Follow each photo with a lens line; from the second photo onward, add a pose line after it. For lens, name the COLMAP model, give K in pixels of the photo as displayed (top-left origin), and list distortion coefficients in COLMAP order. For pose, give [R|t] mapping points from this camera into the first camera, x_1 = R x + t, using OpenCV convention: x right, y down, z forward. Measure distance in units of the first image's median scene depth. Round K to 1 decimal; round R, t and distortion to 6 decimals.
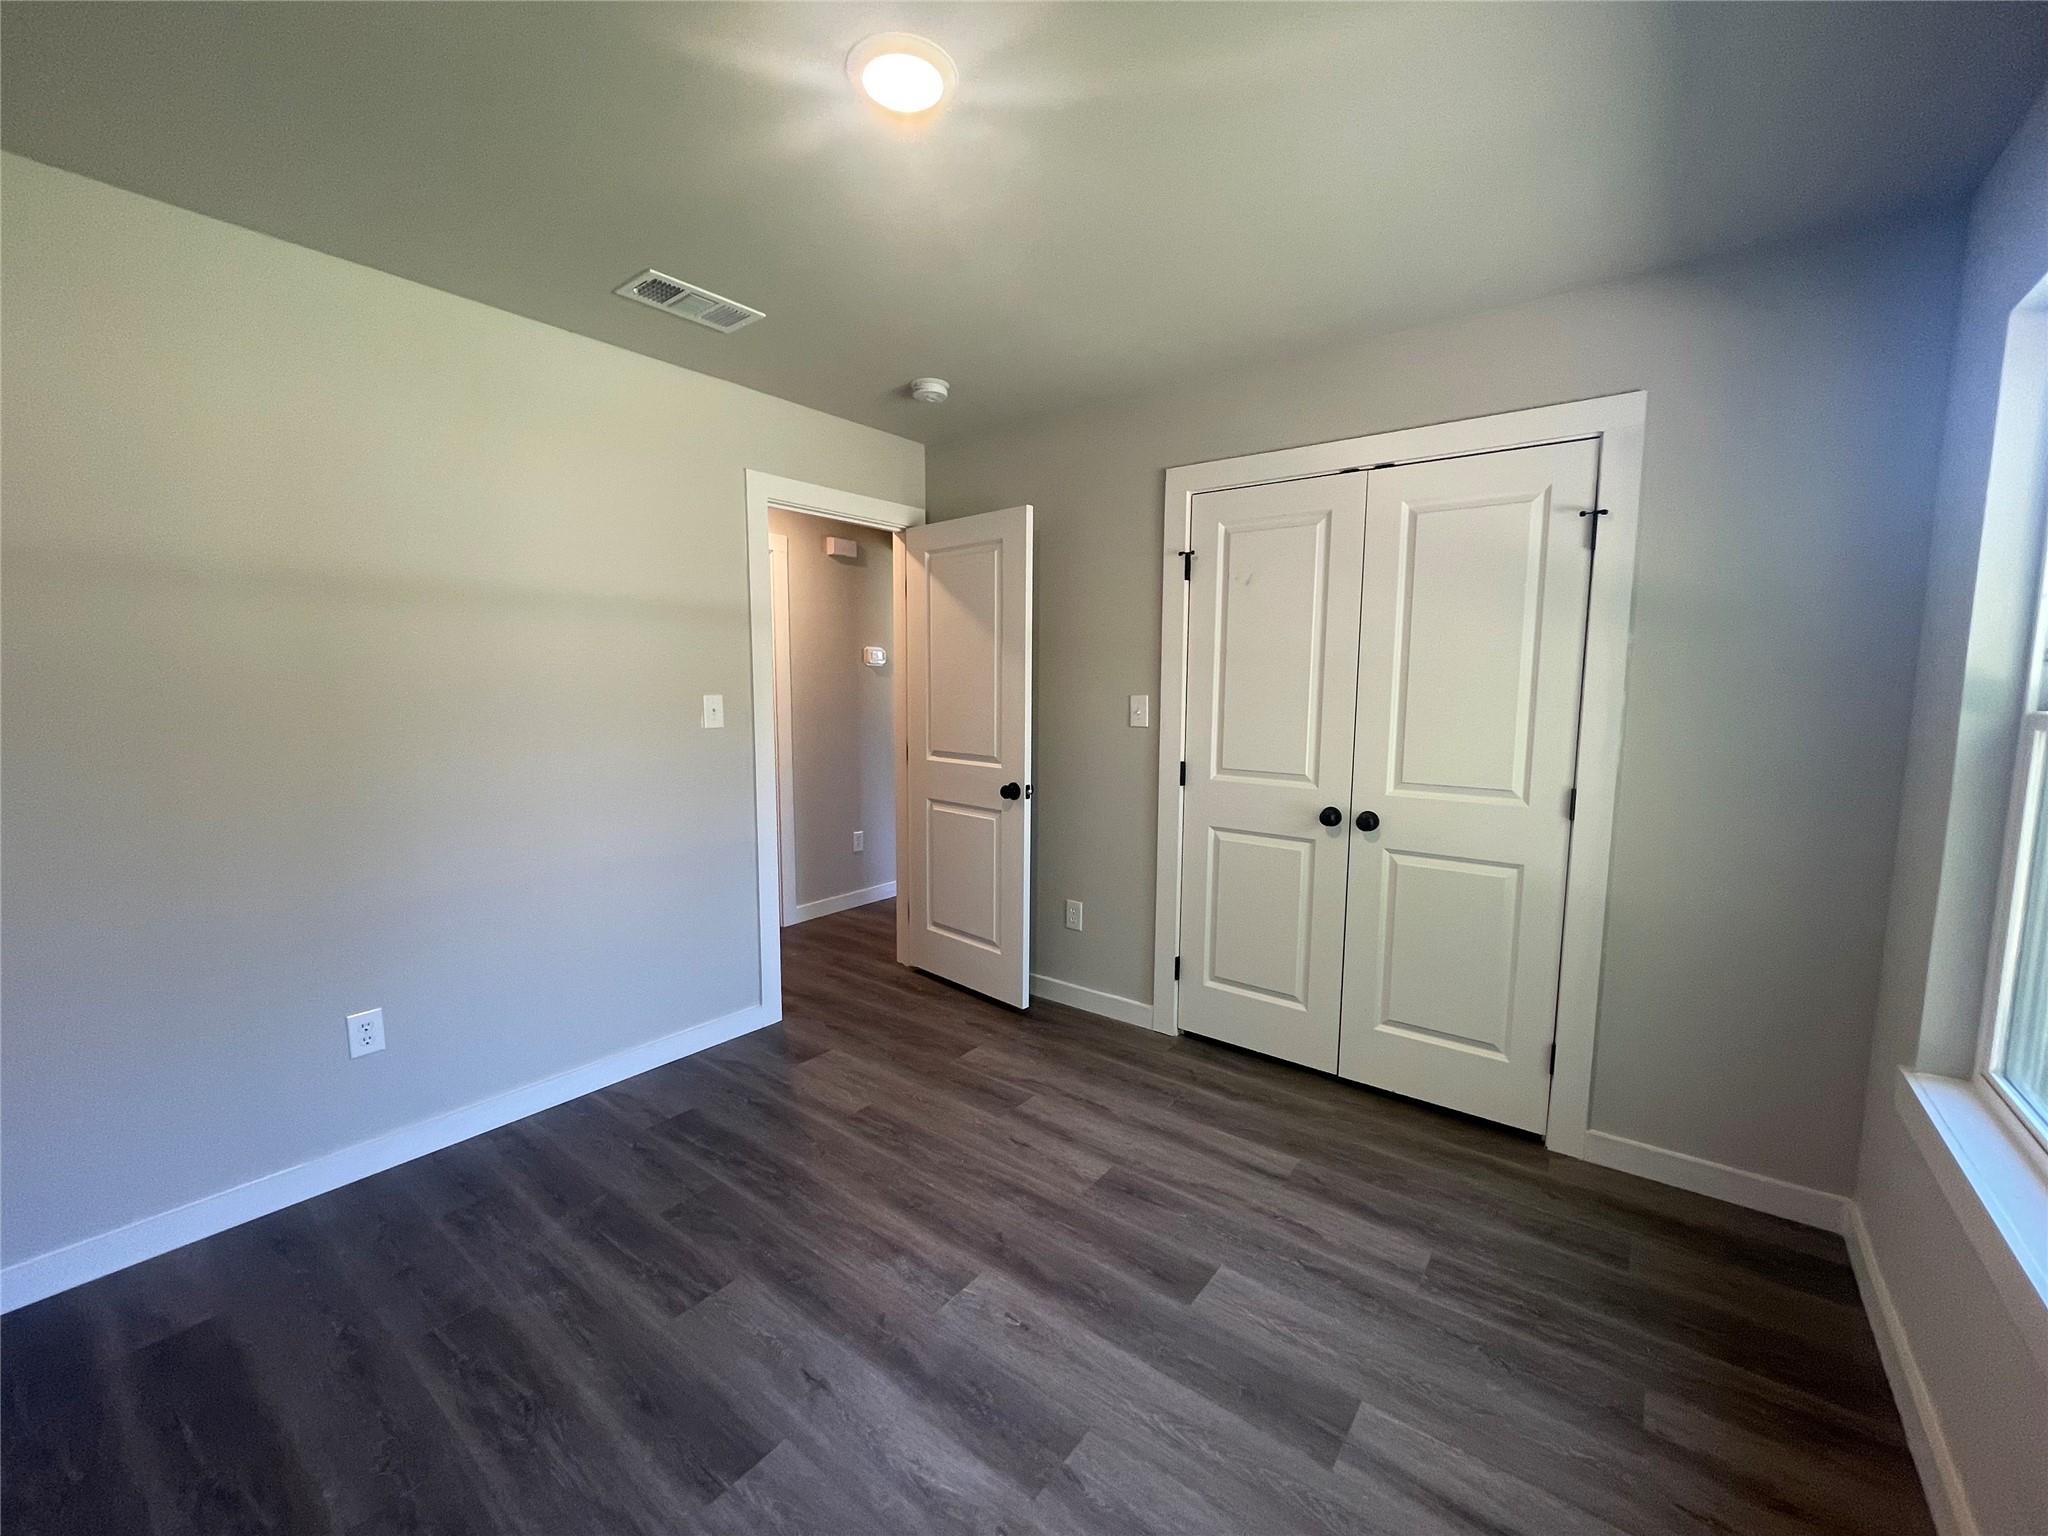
lens RADIAL K [[830.3, 0, 1024.5], [0, 830.3, 770.0], [0, 0, 1]] dist [-0.002580, 0.000175]
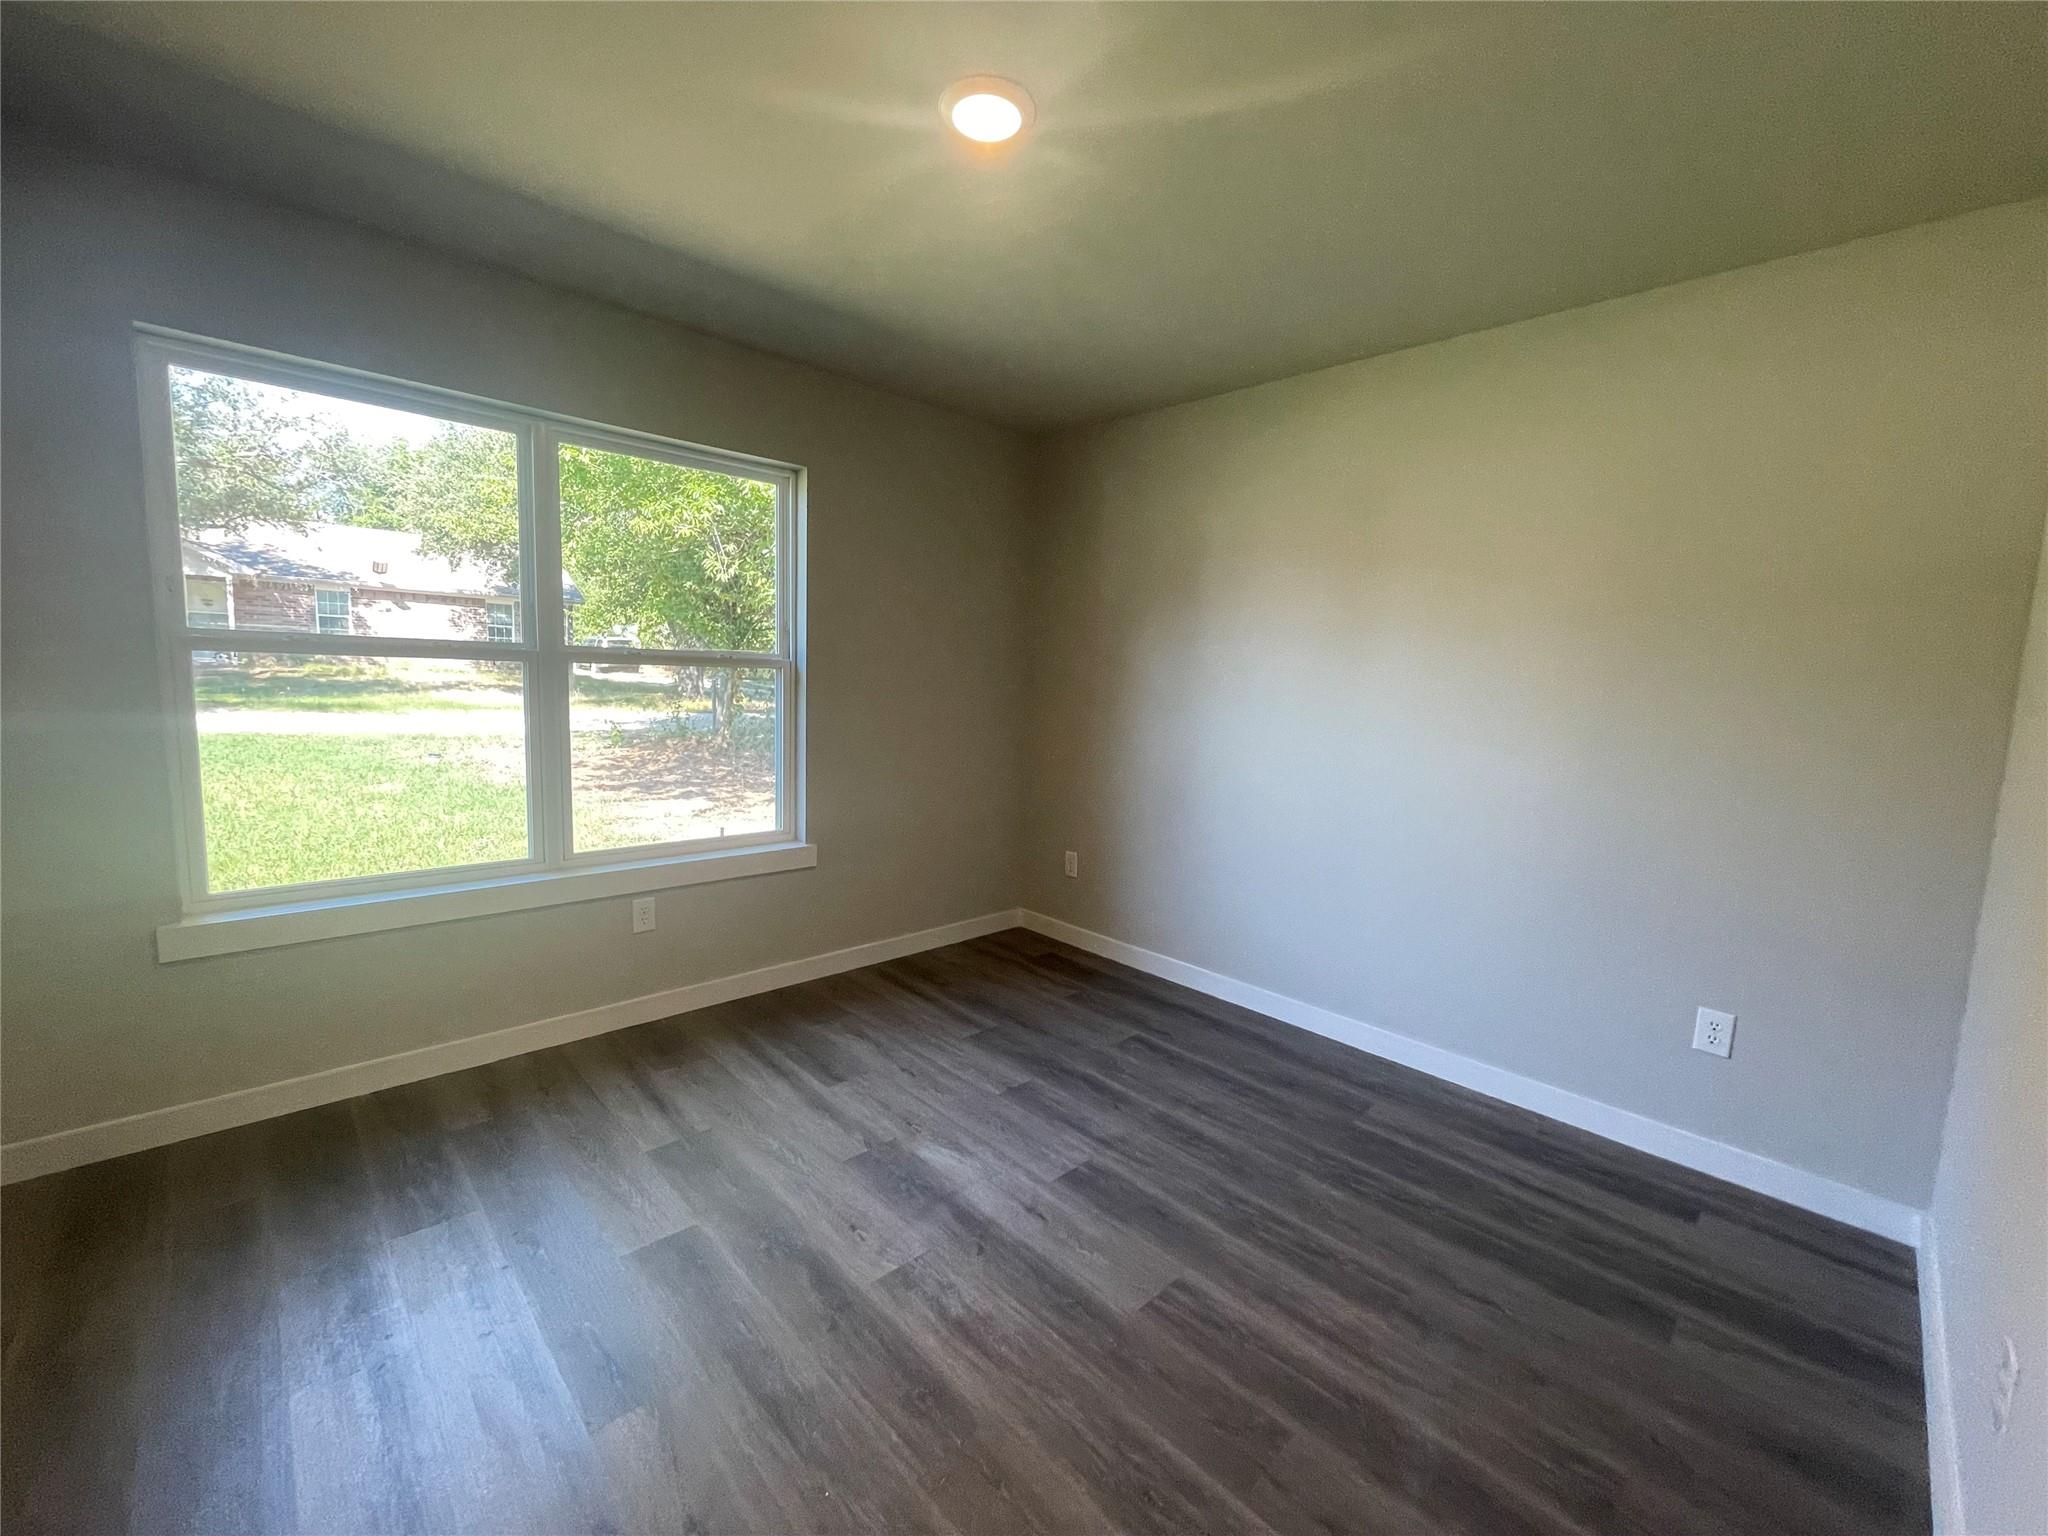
lens RADIAL K [[830.3, 0, 1024.5], [0, 830.3, 770.0], [0, 0, 1]] dist [-0.002580, 0.000175]
pose [[-0.988072, -0.069873, 0.137226, -0.339796], [-0.039895, 0.976857, 0.210138, -0.166320], [-0.148733, 0.202157, -0.967993, 1.949423]]
